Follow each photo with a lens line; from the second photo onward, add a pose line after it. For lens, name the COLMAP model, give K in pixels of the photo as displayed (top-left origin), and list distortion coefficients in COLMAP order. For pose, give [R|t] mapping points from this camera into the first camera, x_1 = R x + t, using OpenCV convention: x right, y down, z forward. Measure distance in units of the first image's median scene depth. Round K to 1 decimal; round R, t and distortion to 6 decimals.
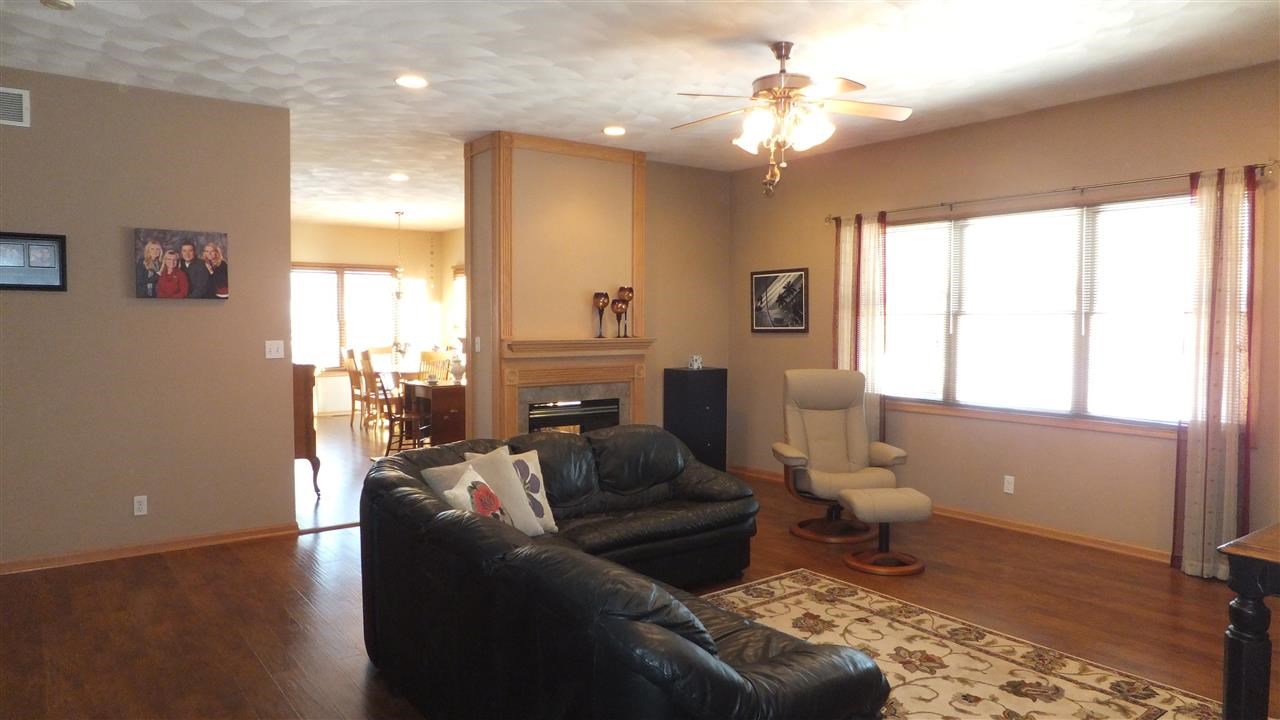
lens RADIAL K [[821.7, 0, 644.3], [0, 821.7, 343.0], [0, 0, 1]] dist [0.003803, 0.003032]
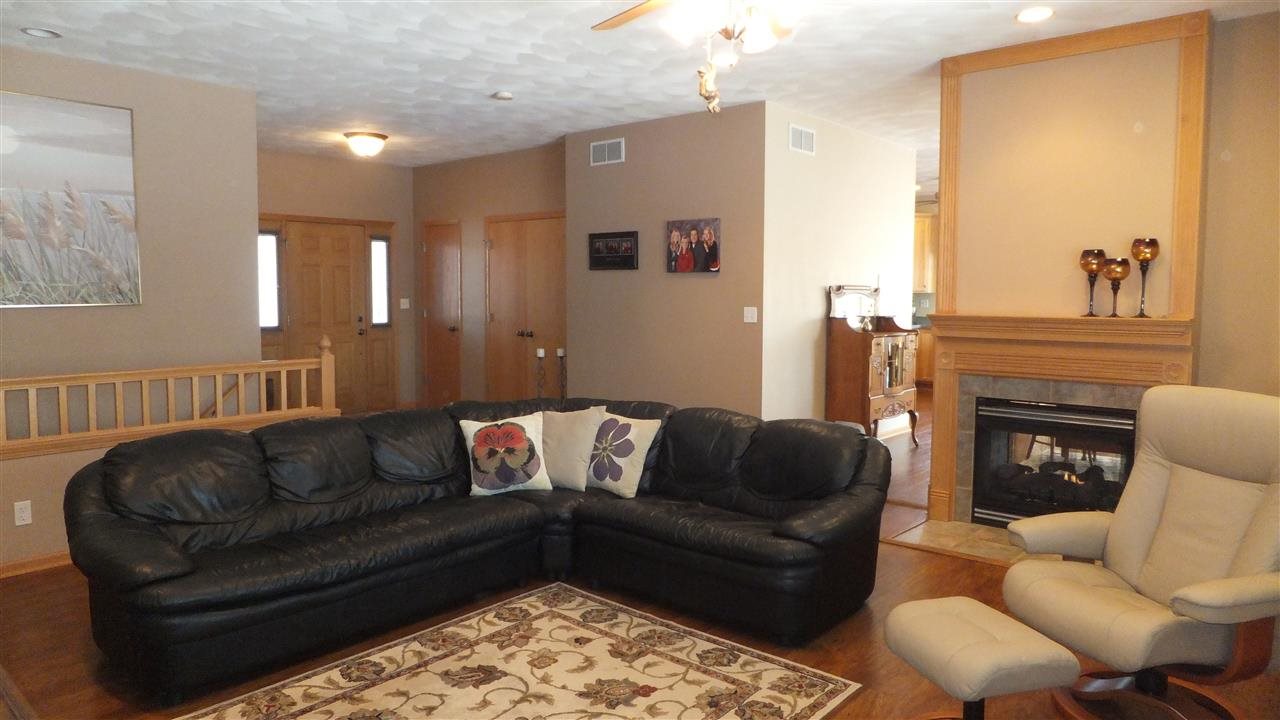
lens RADIAL K [[821.7, 0, 644.3], [0, 821.7, 343.0], [0, 0, 1]] dist [0.003803, 0.003032]
pose [[0.216919, 0.065150, -0.974013, 0.549895], [-0.032660, 0.997696, 0.059460, -0.013391], [0.975643, 0.018913, 0.218547, 0.510091]]
